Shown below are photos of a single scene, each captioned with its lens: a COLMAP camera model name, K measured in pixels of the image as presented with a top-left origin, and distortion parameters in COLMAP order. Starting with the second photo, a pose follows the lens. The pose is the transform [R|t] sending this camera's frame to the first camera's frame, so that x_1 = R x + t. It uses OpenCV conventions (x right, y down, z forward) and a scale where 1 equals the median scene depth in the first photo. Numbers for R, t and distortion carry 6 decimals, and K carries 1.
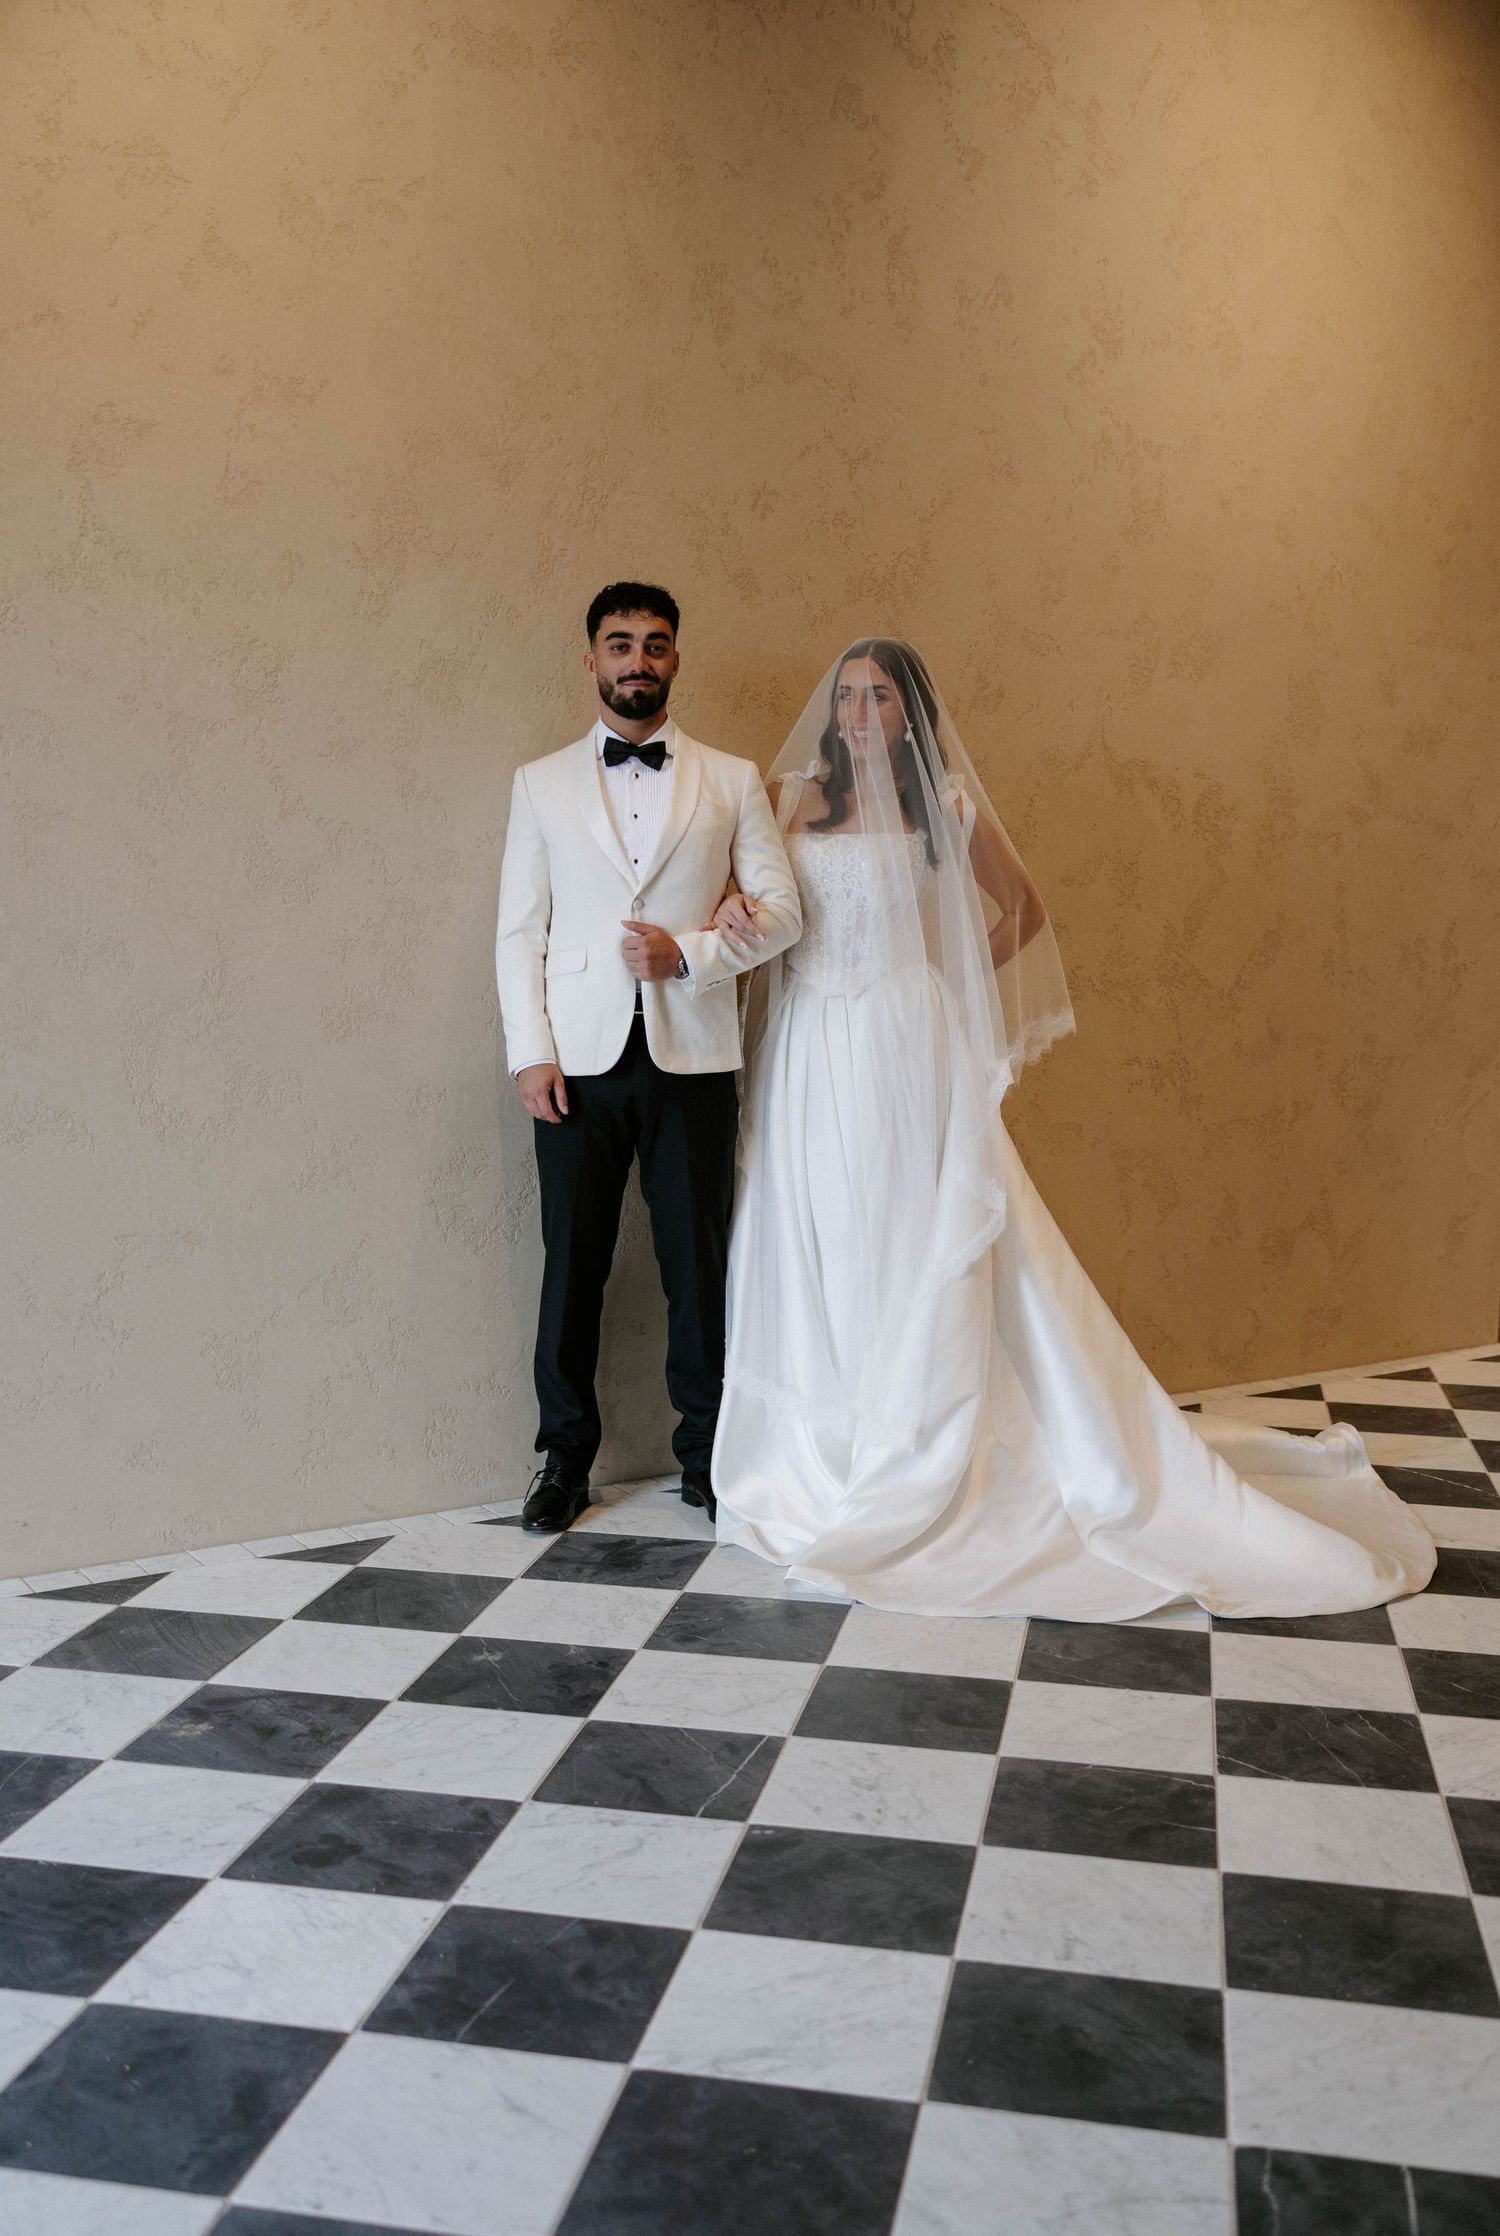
lens RADIAL K [[2104.2, 0, 756.7], [0, 2104.2, 1125.9], [0, 0, 1]] dist [0.017023, 0.000000]
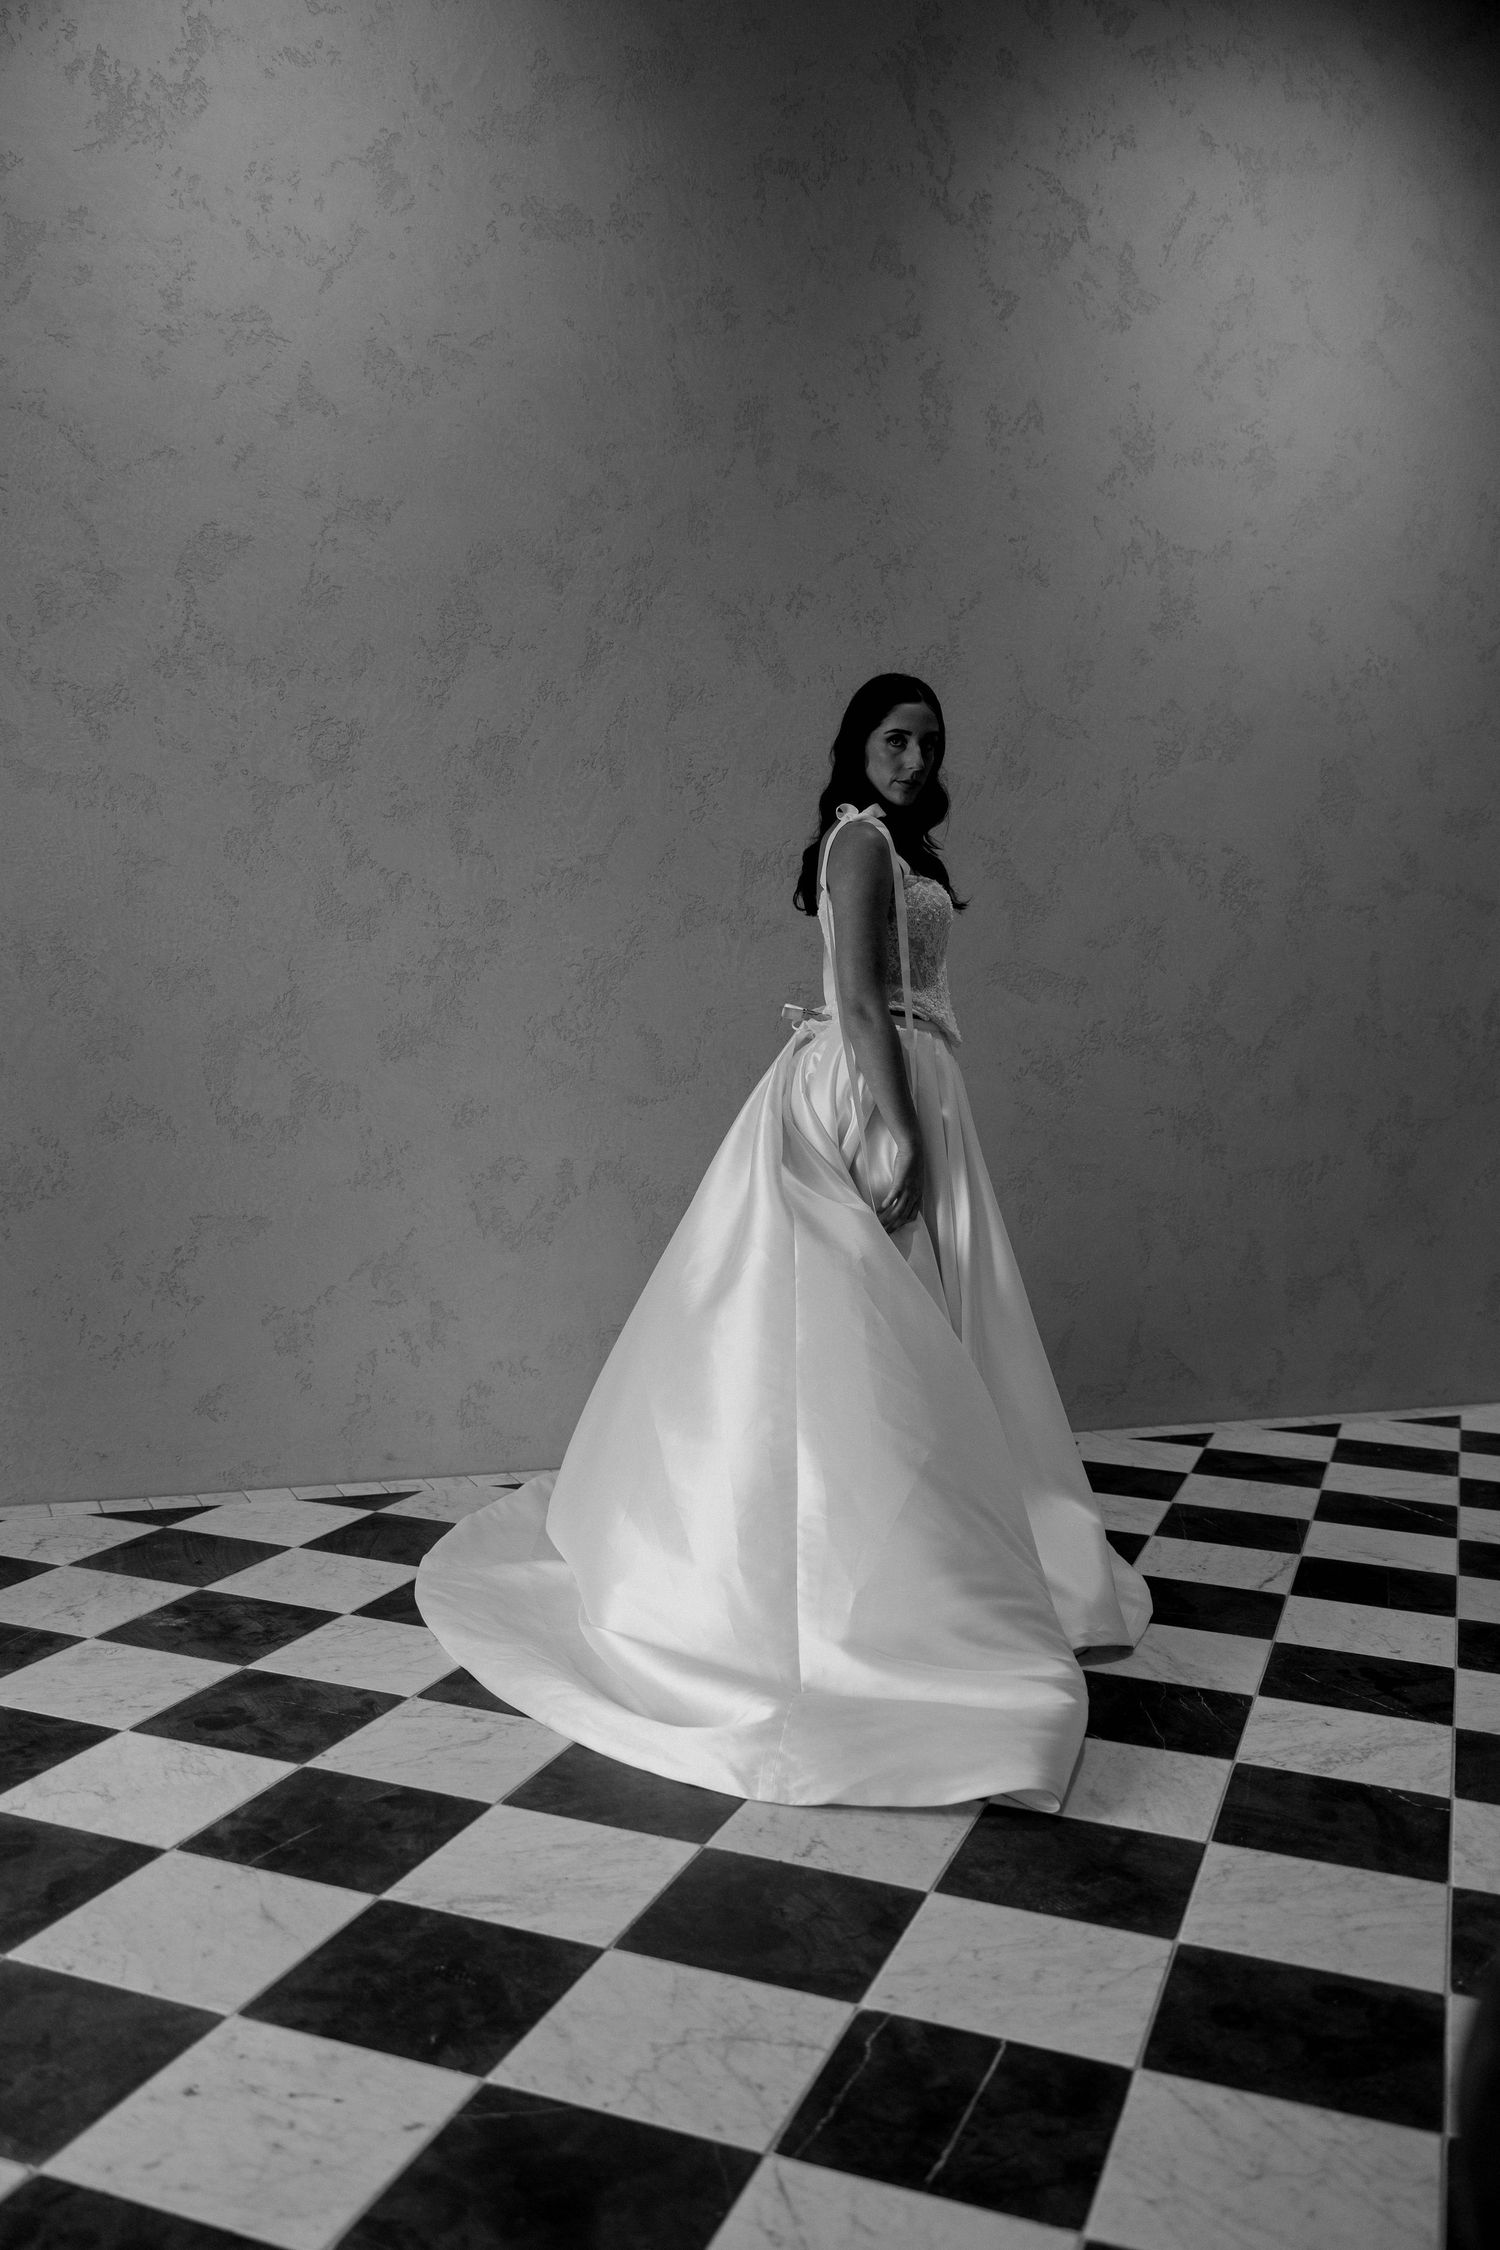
lens RADIAL K [[1954.1, 0, 739.8], [0, 1954.1, 1113.4], [0, 0, 1]] dist [0.001161, 0.021368]
pose [[0.986130, 0.031453, -0.162970, 0.171277], [-0.038915, 0.998325, -0.042802, 0.028547], [0.161350, 0.048551, 0.985702, -0.033330]]
